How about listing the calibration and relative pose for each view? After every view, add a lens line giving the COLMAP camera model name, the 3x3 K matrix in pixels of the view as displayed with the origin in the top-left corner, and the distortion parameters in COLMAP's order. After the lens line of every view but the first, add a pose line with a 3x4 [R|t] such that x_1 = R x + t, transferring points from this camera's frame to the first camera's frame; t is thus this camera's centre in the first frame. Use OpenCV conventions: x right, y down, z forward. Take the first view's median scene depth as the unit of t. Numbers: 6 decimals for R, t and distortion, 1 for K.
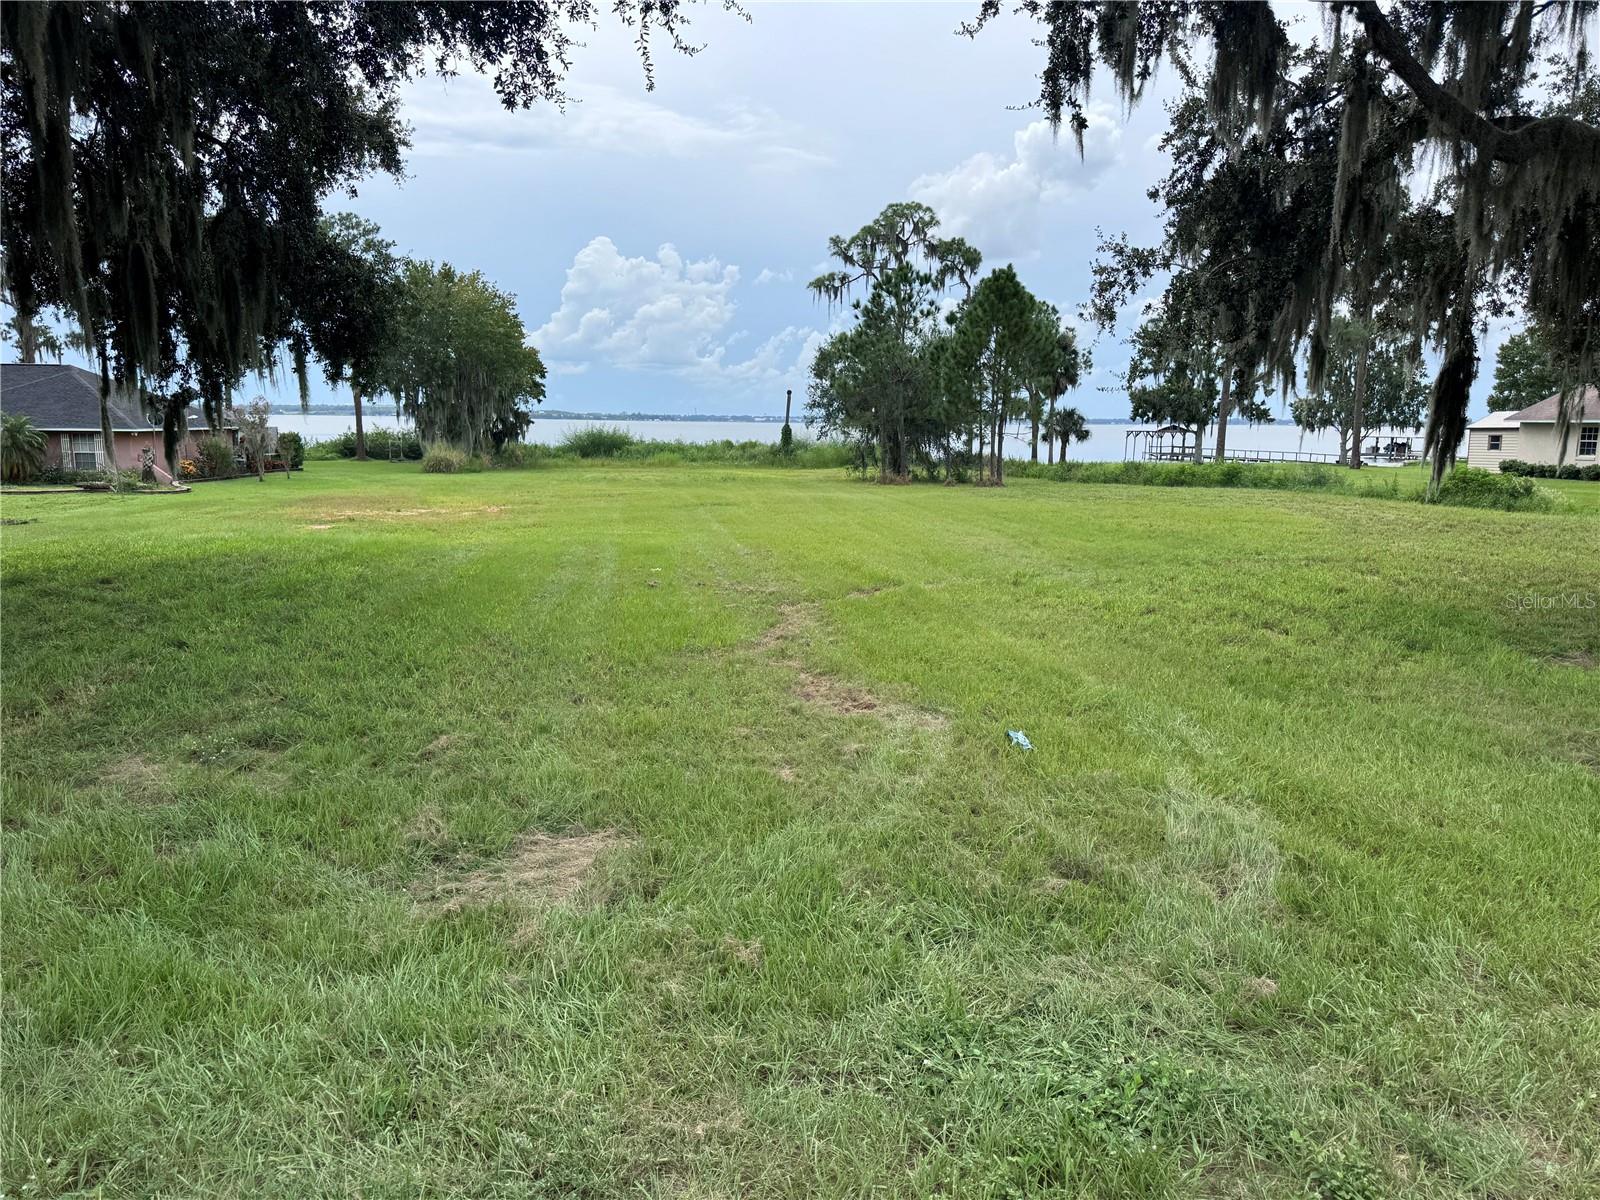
lens RADIAL K [[1126.0, 0, 808.6], [0, 1126.0, 628.3], [0, 0, 1]] dist [0.056516, -0.063081]
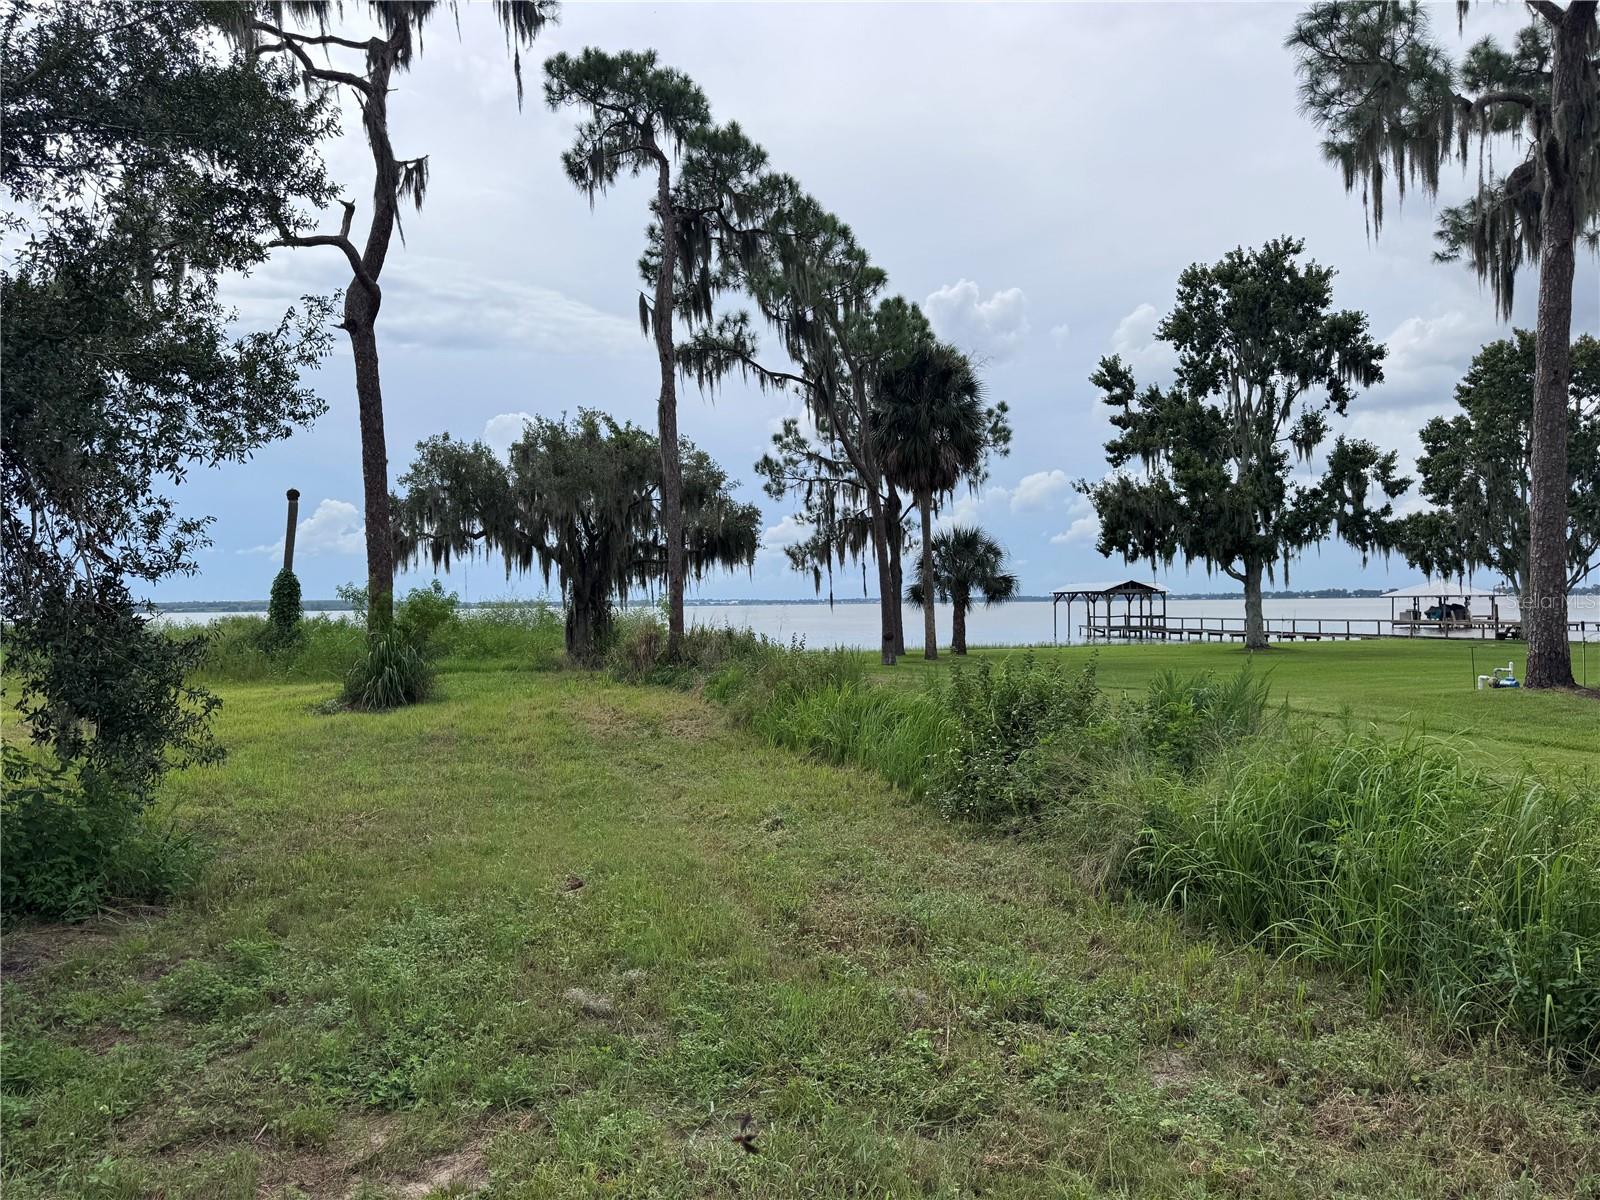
lens RADIAL K [[1126.0, 0, 797.8], [0, 1126.0, 605.5], [0, 0, 1]] dist [0.056516, -0.063081]
pose [[0.996351, -0.022836, 0.082241, 0.183383], [0.037260, 0.983255, -0.178386, -0.126850], [-0.076790, 0.180800, 0.980518, 0.827829]]
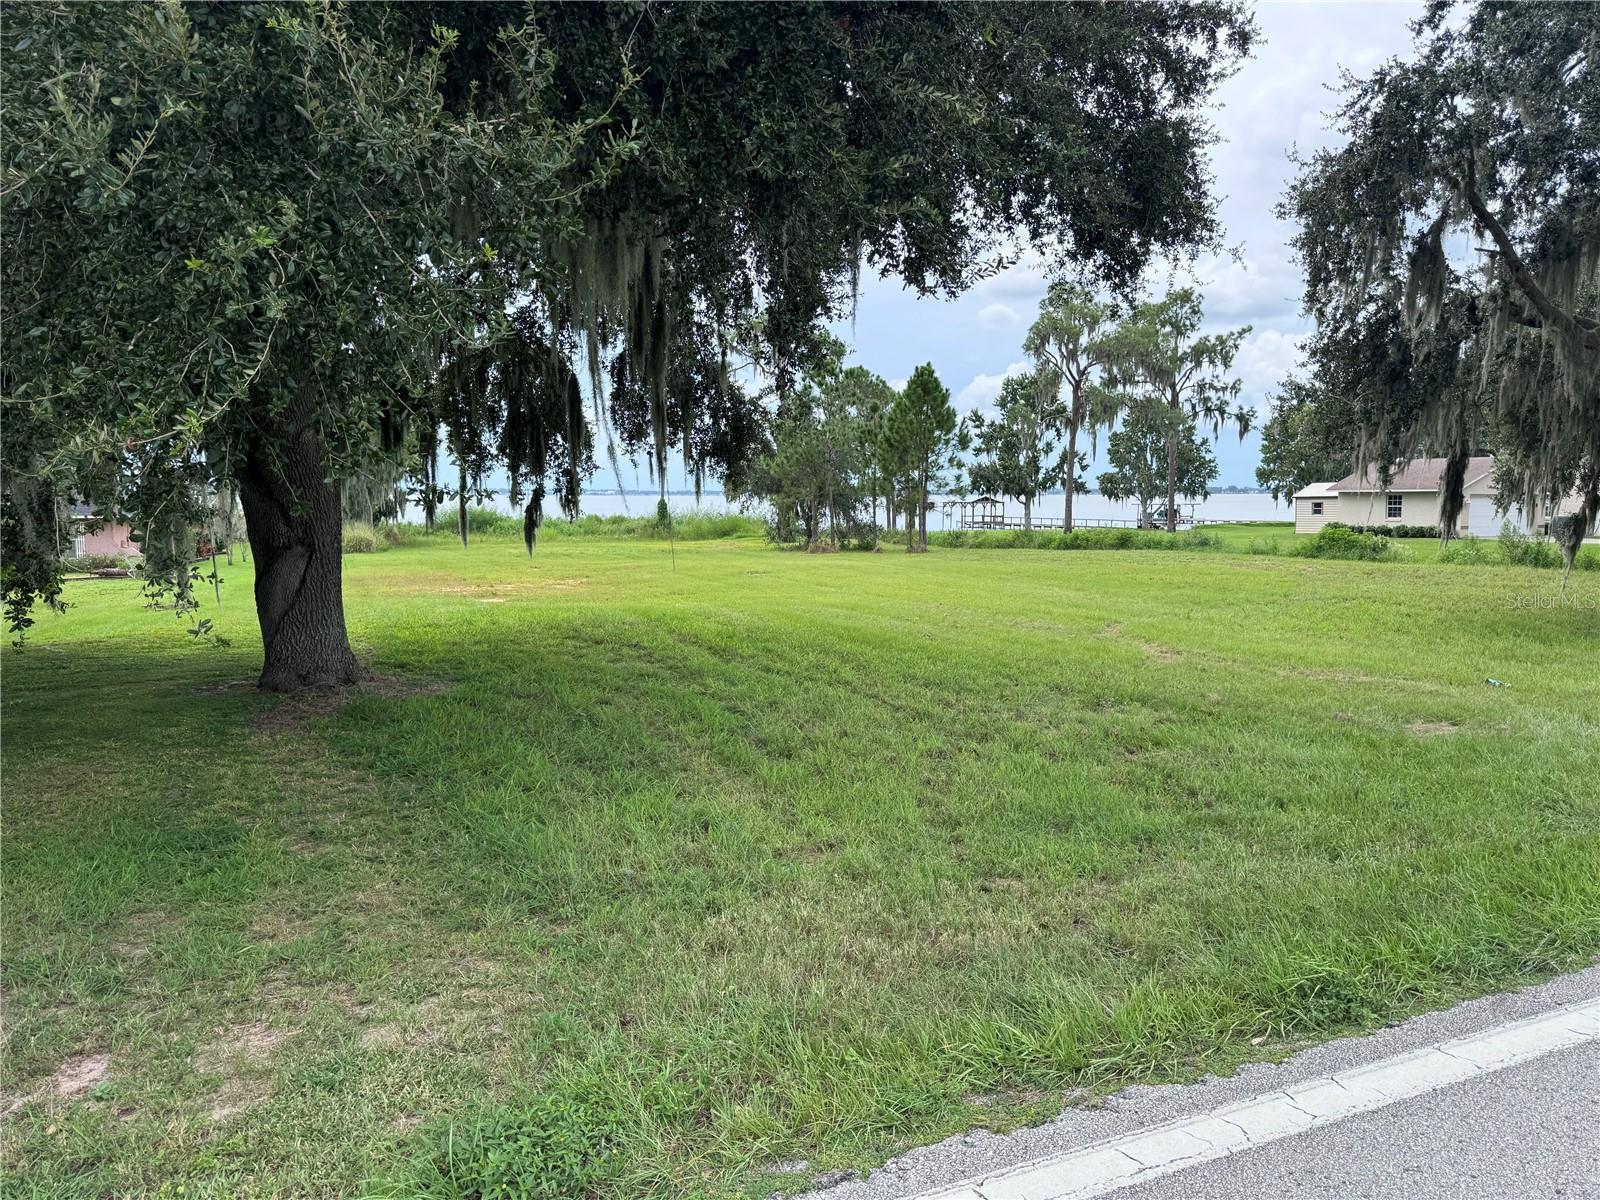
lens RADIAL K [[1126.0, 0, 788.8], [0, 1126.0, 600.1], [0, 0, 1]] dist [0.056516, -0.063081]
pose [[0.982697, -0.029452, 0.182861, -0.138947], [0.045300, 0.995511, -0.083105, 0.008254], [-0.179593, 0.089951, 0.979620, -0.065638]]
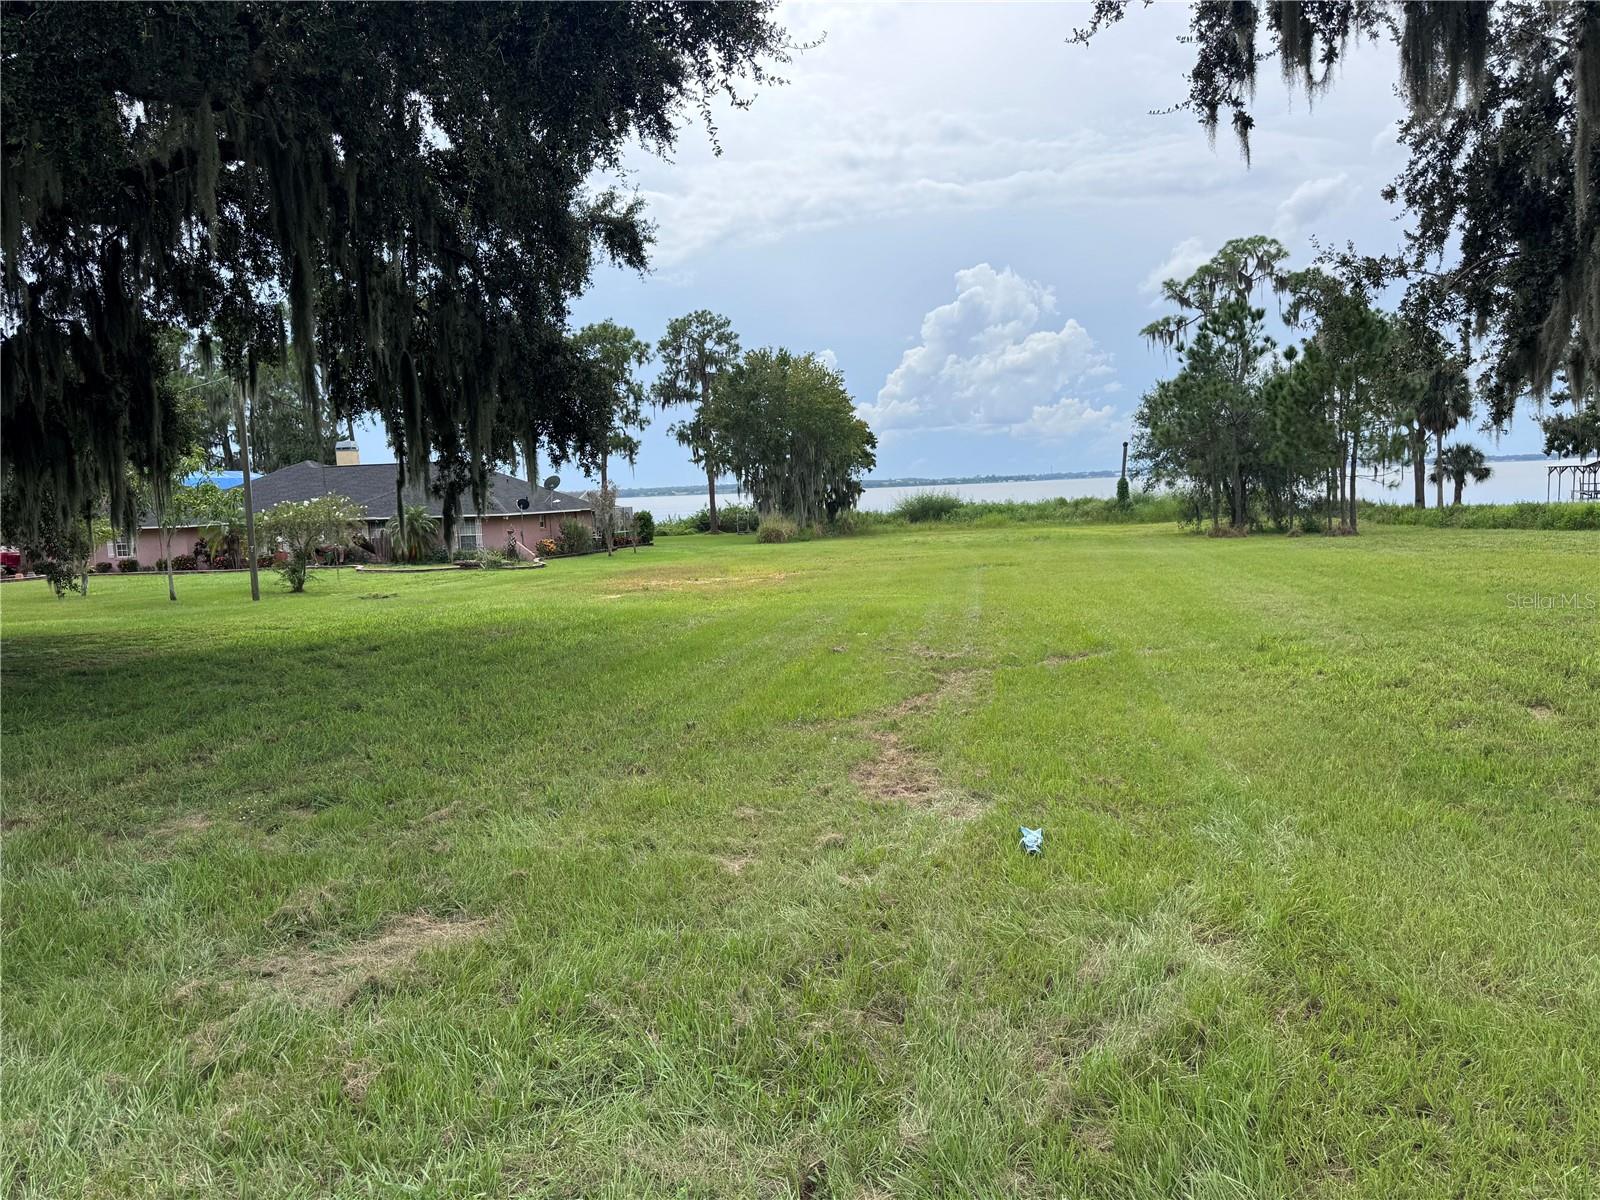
lens RADIAL K [[1126.0, 0, 799.7], [0, 1126.0, 628.0], [0, 0, 1]] dist [0.056516, -0.063081]
pose [[0.948143, -0.008173, -0.317740, 0.033415], [-0.009250, 0.998536, -0.053288, -0.001369], [0.317711, 0.053463, 0.946679, 0.014961]]
